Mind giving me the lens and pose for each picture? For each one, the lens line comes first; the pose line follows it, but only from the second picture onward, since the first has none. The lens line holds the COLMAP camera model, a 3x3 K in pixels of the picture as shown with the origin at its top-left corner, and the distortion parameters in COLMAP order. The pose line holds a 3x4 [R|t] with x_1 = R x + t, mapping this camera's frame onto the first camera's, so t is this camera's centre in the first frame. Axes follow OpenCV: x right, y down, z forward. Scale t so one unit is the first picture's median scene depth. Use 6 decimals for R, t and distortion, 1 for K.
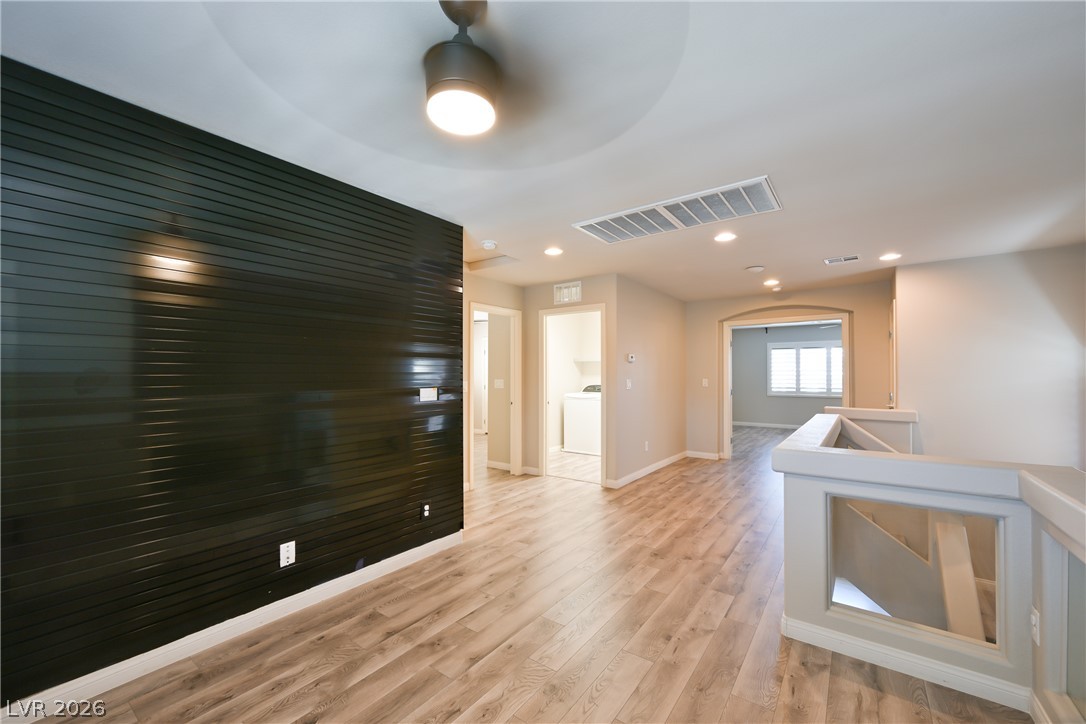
lens RADIAL K [[436.9, 0, 549.3], [0, 436.9, 357.3], [0, 0, 1]] dist [-0.000788, 0.000094]
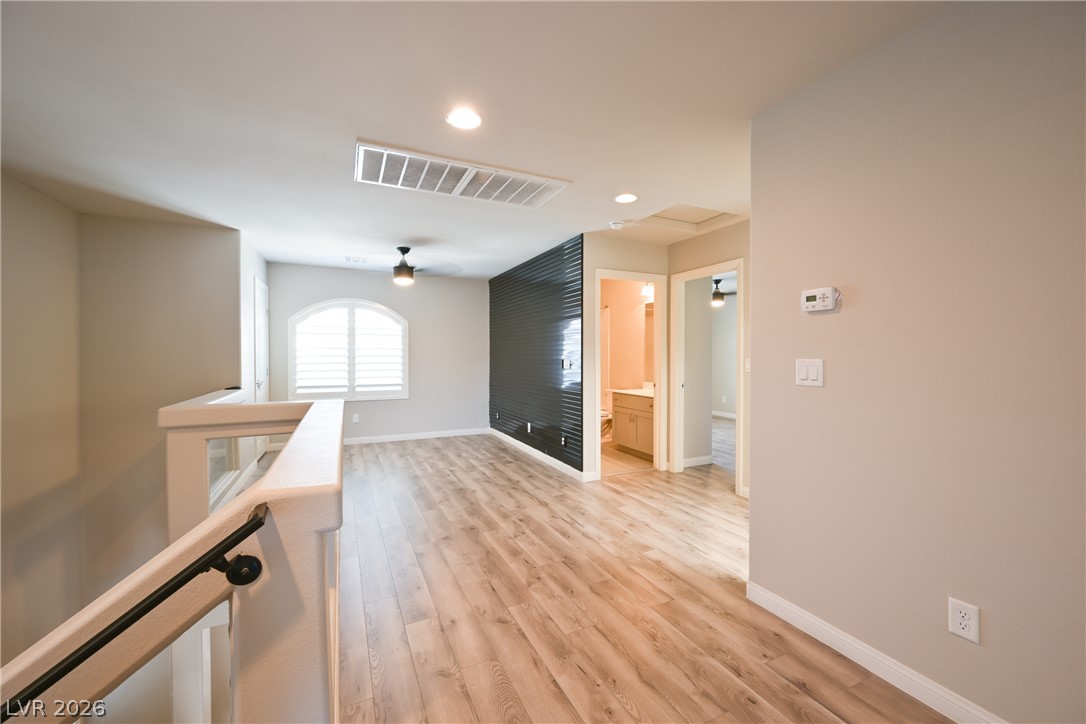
lens RADIAL K [[436.9, 0, 549.3], [0, 436.9, 357.3], [0, 0, 1]] dist [-0.000788, 0.000094]
pose [[-0.486203, 0.009157, -0.873798, 0.858116], [0.037384, 0.999248, -0.010330, 0.057984], [0.873046, -0.037688, -0.486179, 1.373434]]
